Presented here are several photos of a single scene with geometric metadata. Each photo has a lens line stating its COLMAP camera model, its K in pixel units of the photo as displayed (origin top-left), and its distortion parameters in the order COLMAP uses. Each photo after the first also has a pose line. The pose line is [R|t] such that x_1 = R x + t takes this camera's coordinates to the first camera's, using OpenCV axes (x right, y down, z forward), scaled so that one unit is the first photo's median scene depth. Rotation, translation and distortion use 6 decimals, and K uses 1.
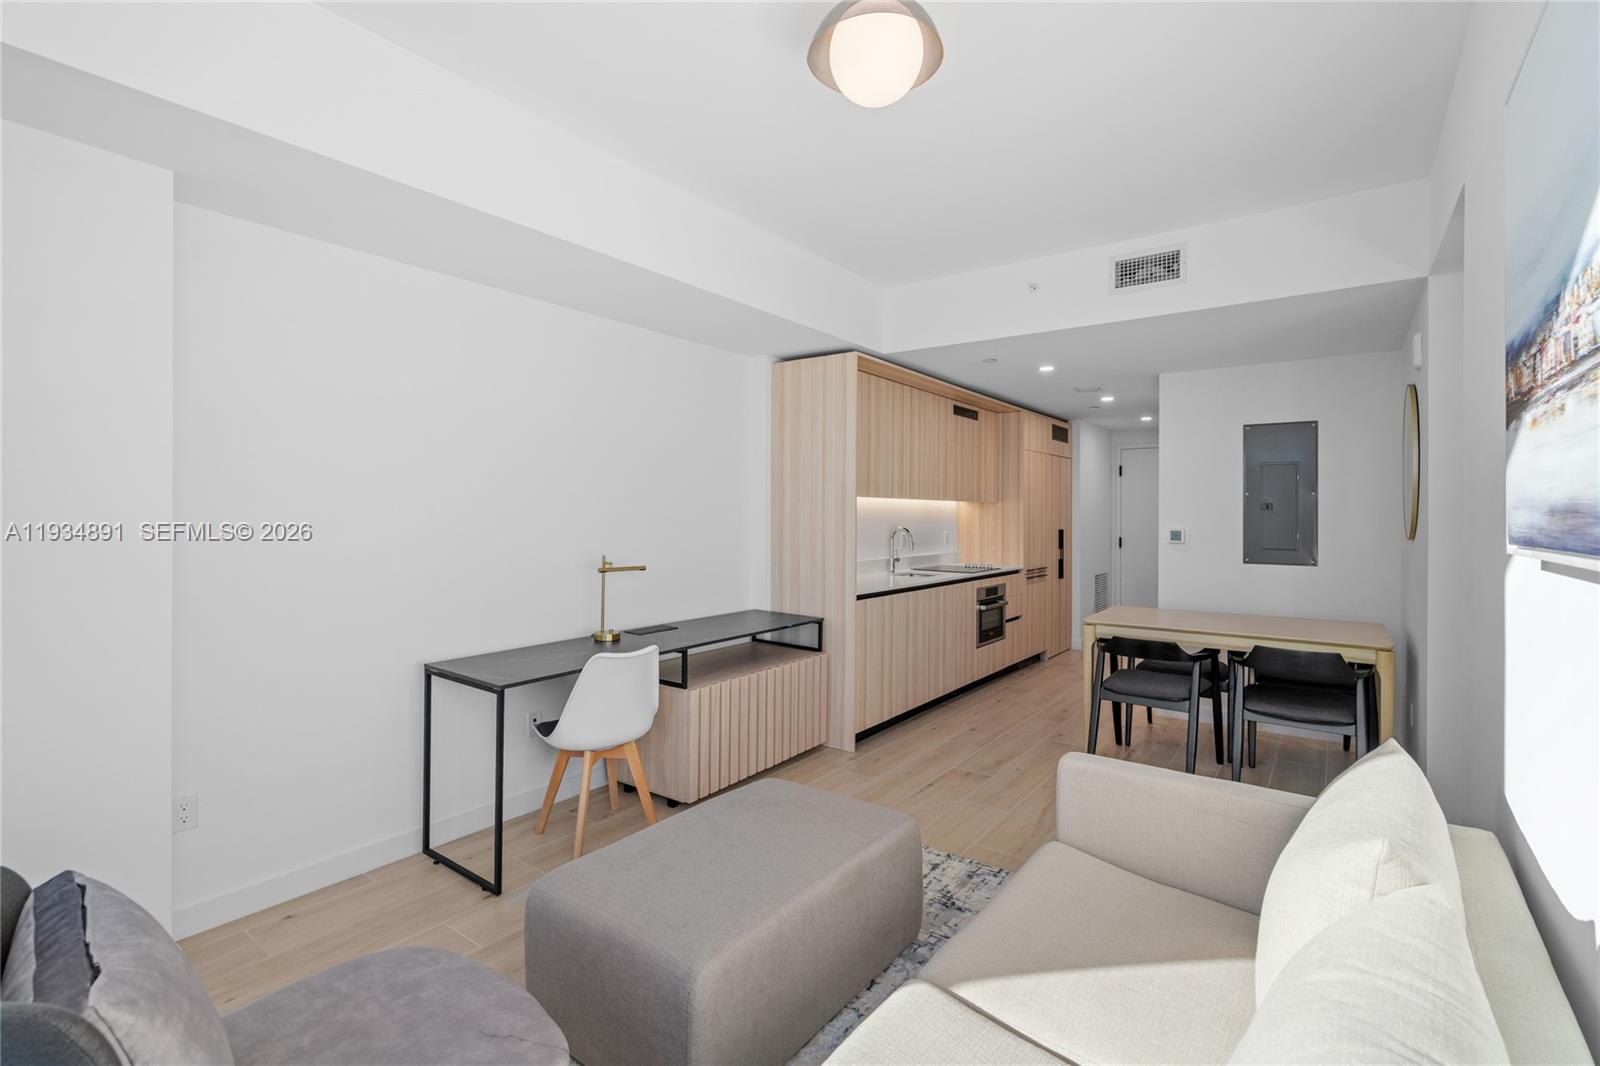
lens RADIAL K [[726.6, 0, 797.3], [0, 726.6, 512.0], [0, 0, 1]] dist [-0.019779, 0.000223]
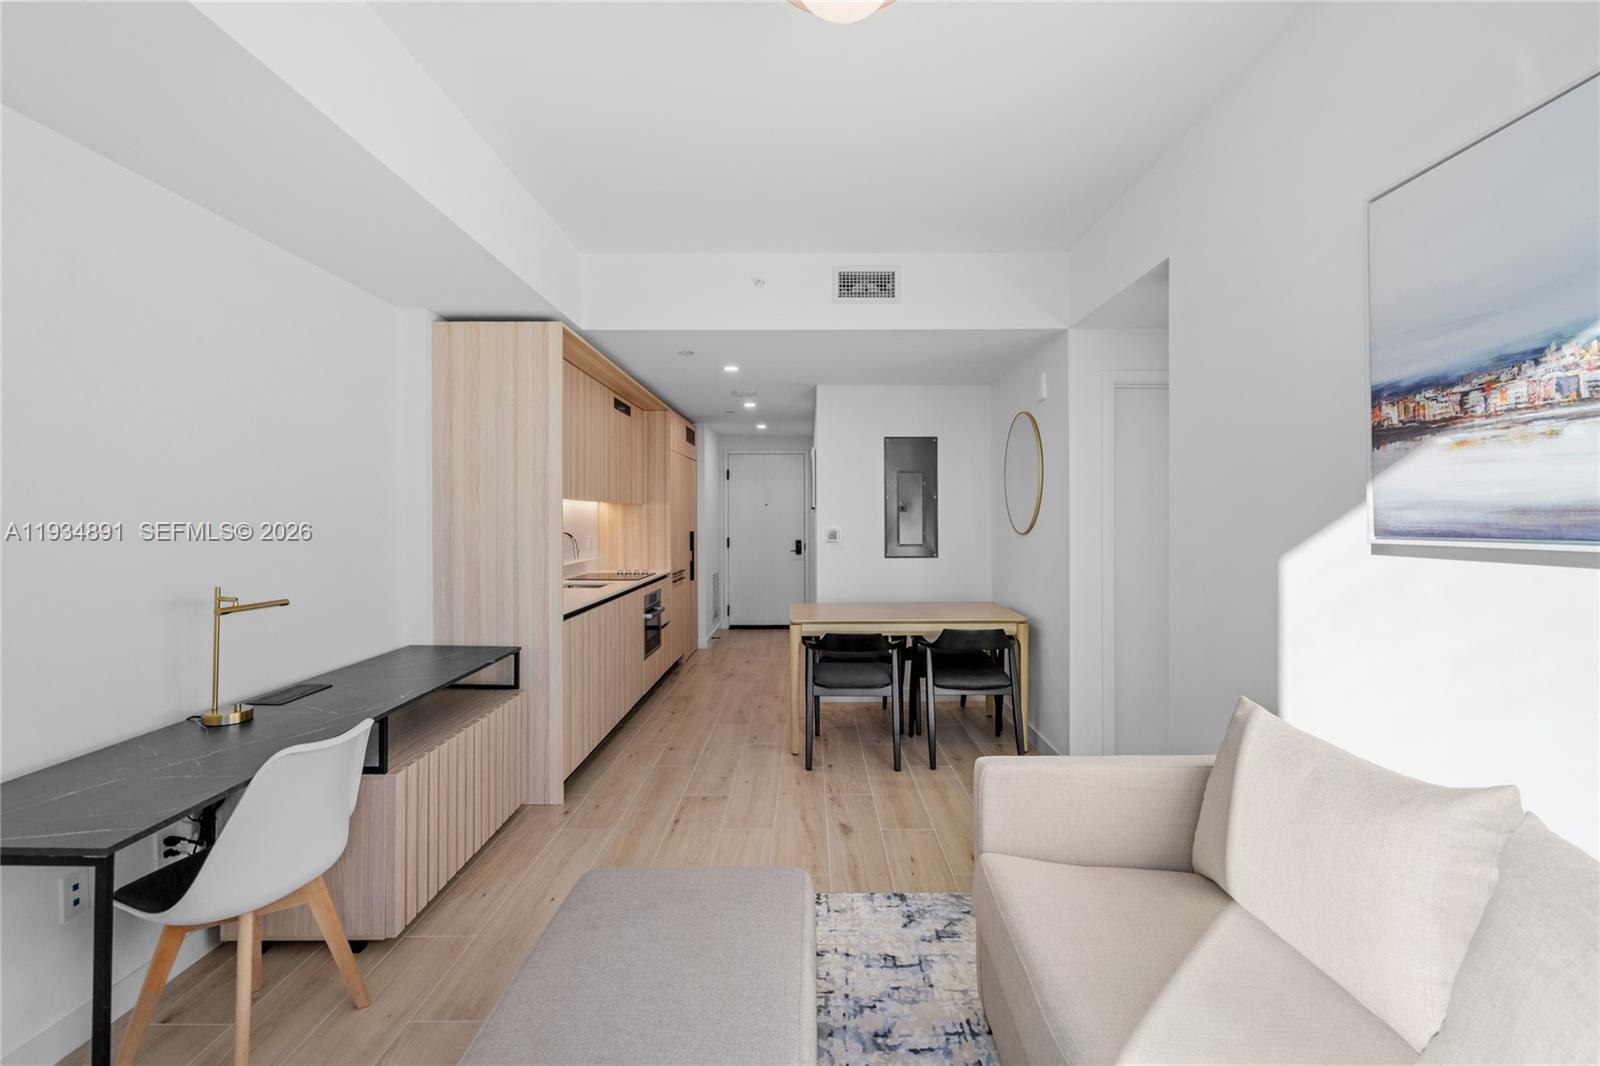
lens RADIAL K [[728.1, 0, 803.5], [0, 728.1, 517.5], [0, 0, 1]] dist [0.000099, 0.000630]
pose [[0.803385, -0.007554, 0.595412, -0.145207], [0.004965, 0.999970, 0.005987, -0.000499], [-0.595440, -0.001854, 0.803398, 0.124269]]
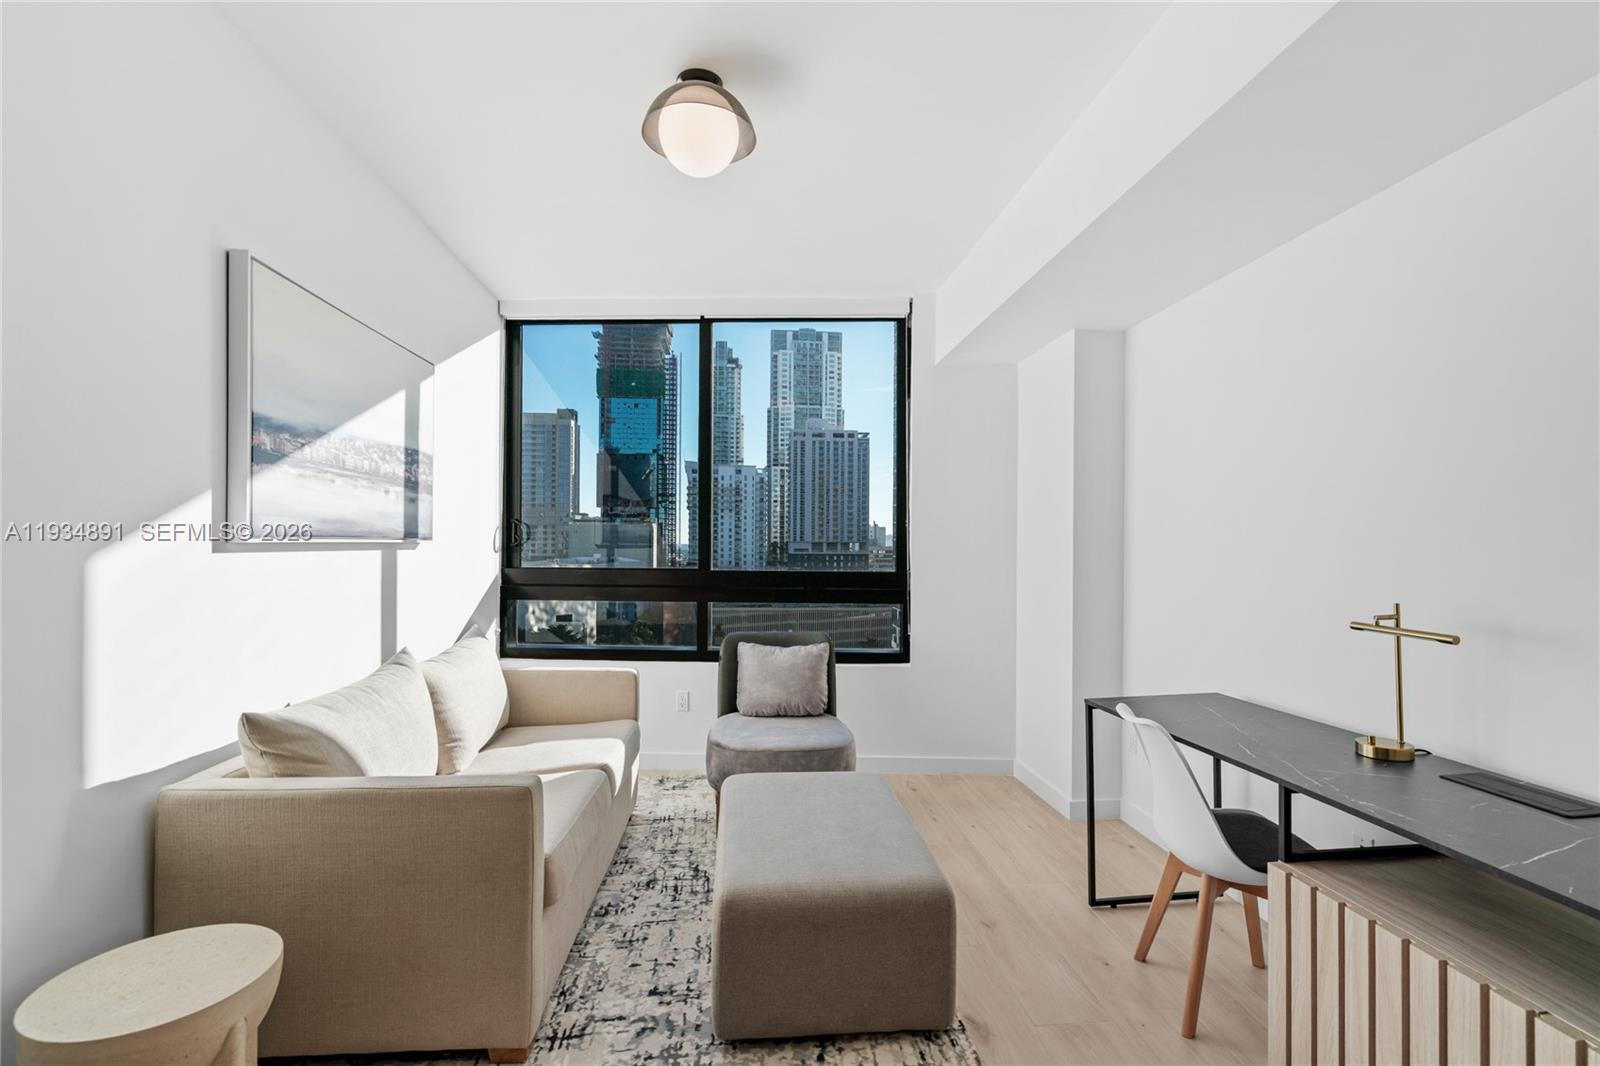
lens RADIAL K [[736.5, 0, 801.2], [0, 736.5, 547.5], [0, 0, 1]] dist [0.001109, 0.001359]
pose [[-0.740656, -0.009112, -0.671823, 0.271171], [-0.008932, 0.999953, -0.003715, 0.014714], [0.671825, 0.003250, -0.740703, 0.687580]]
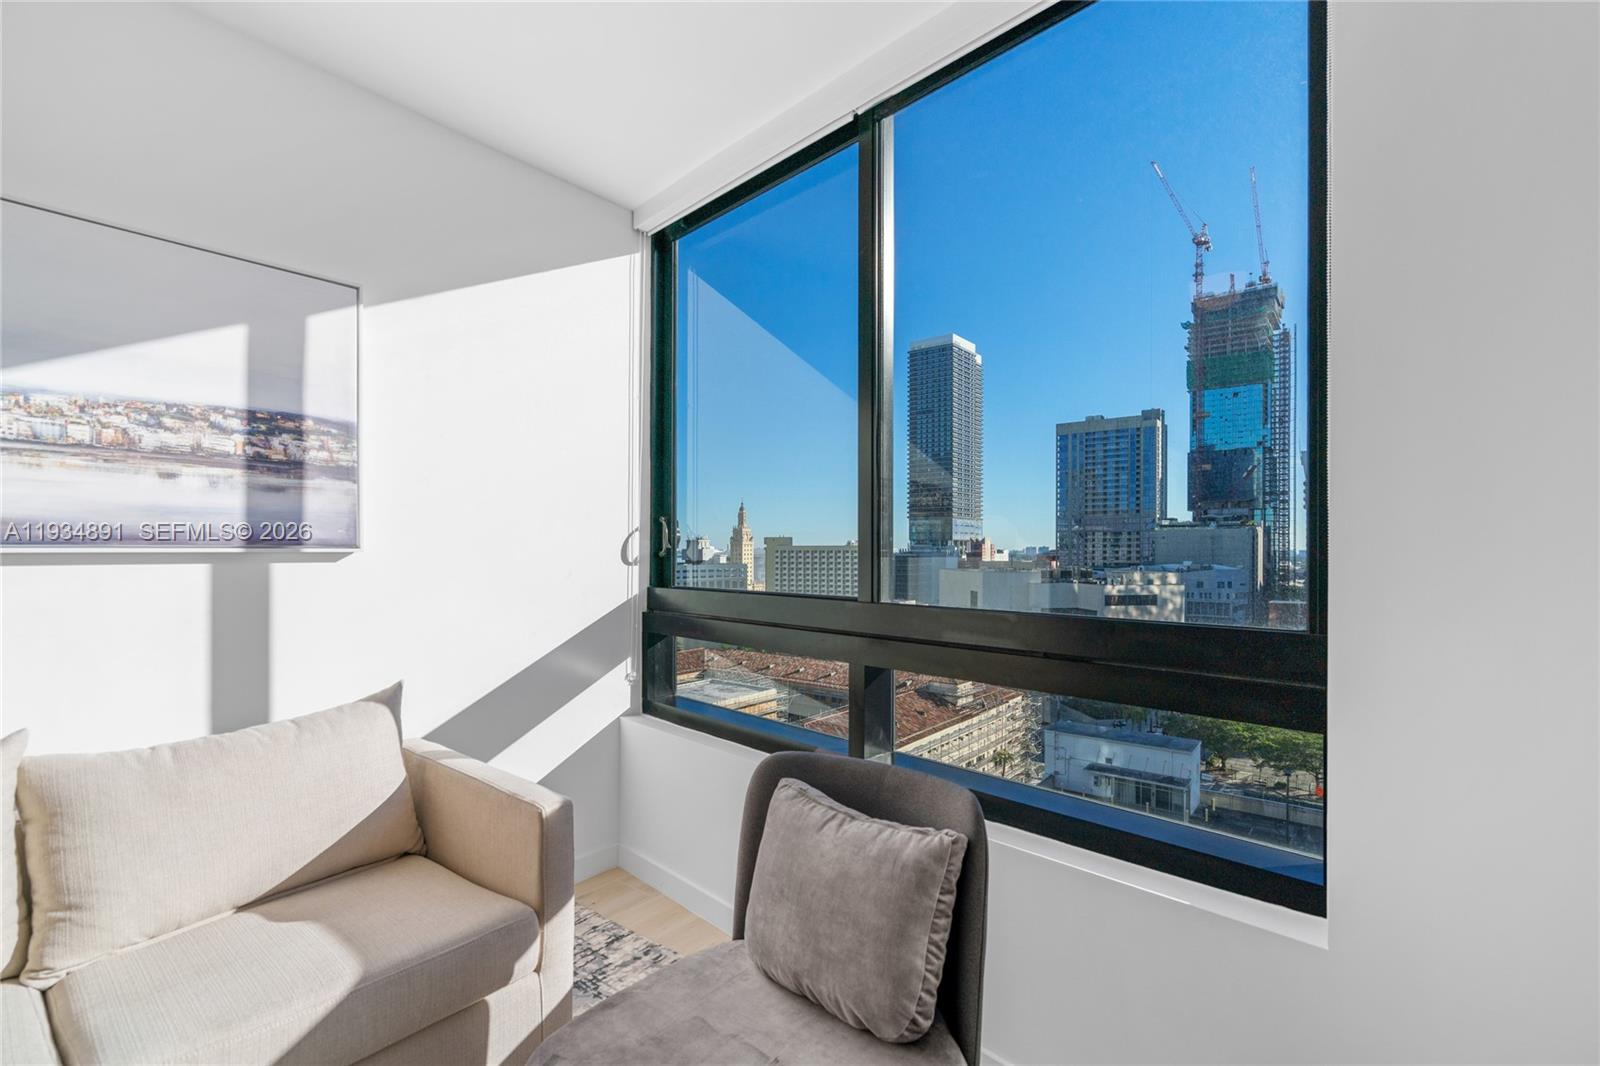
lens RADIAL K [[726.2, 0, 802.2], [0, 726.2, 552.0], [0, 0, 1]] dist [-0.003359, -0.000100]
pose [[-0.999628, -0.007520, 0.026214, -0.157129], [-0.007544, 0.999971, -0.000821, 0.009590], [-0.026207, -0.001019, -0.999656, 0.435622]]
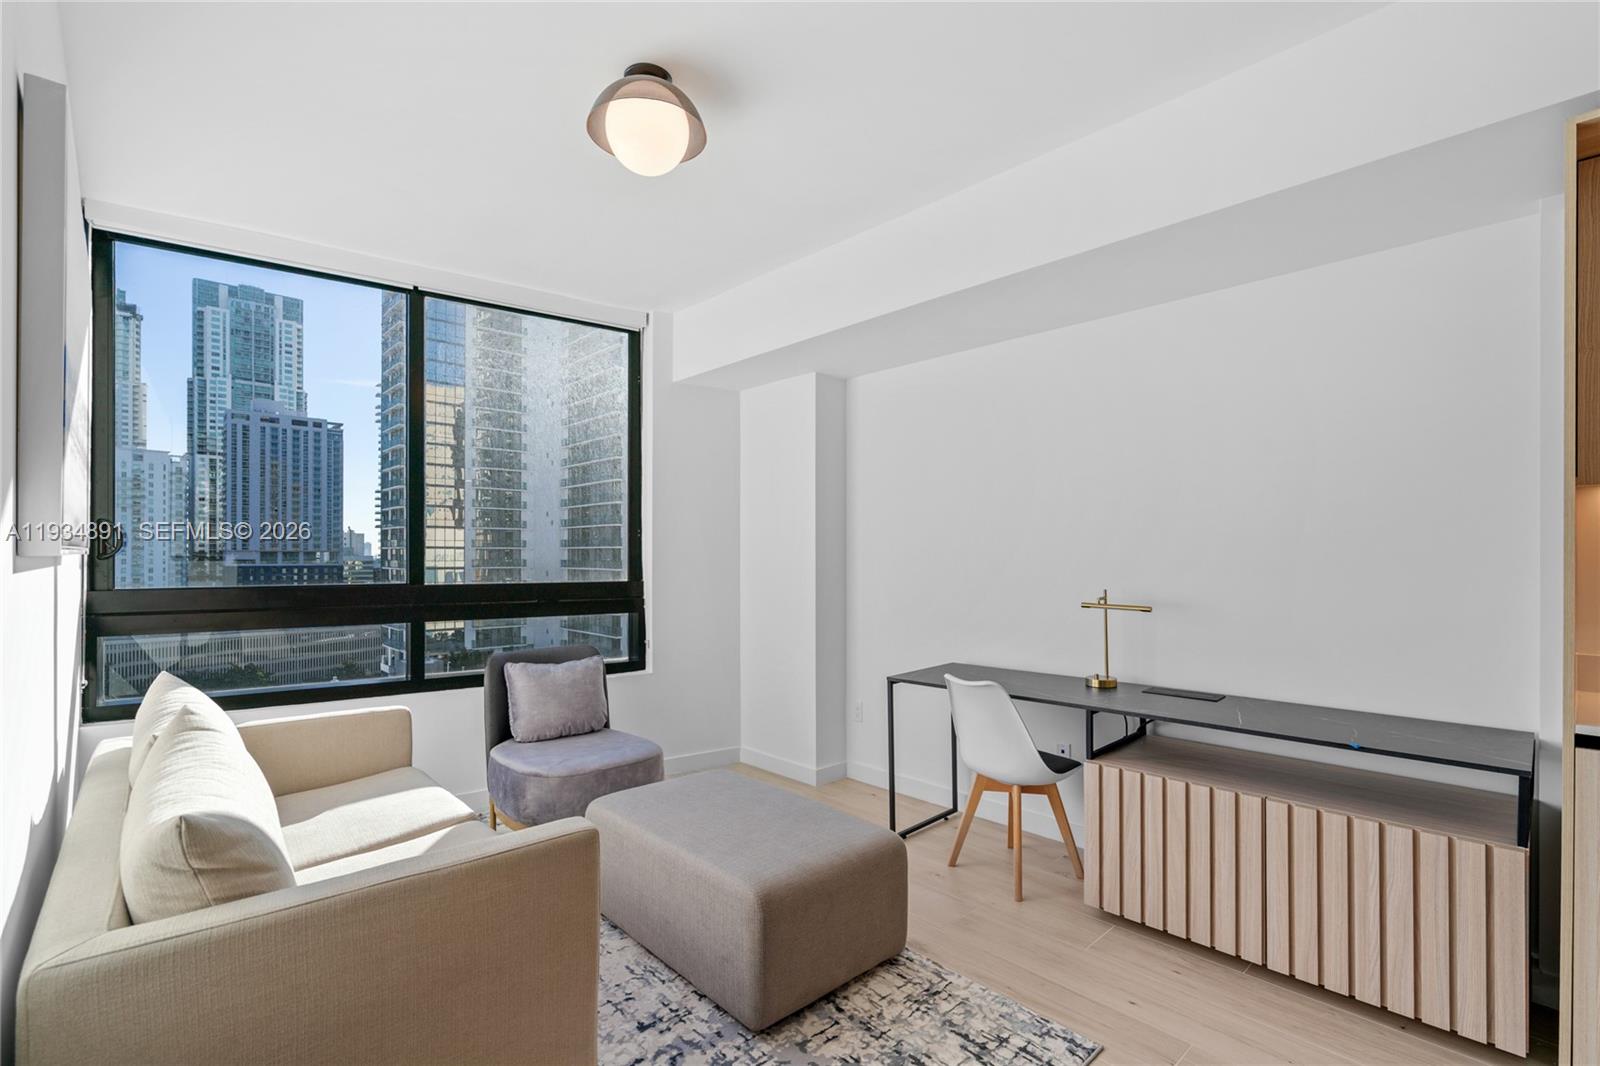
lens RADIAL K [[731.4, 0, 799.6], [0, 731.4, 555.3], [0, 0, 1]] dist [-0.000773, 0.000731]
pose [[-0.179740, -0.007106, -0.983688, 0.410930], [0.001277, 0.999971, -0.007457, 0.015253], [0.983713, -0.002596, -0.179726, 0.494774]]
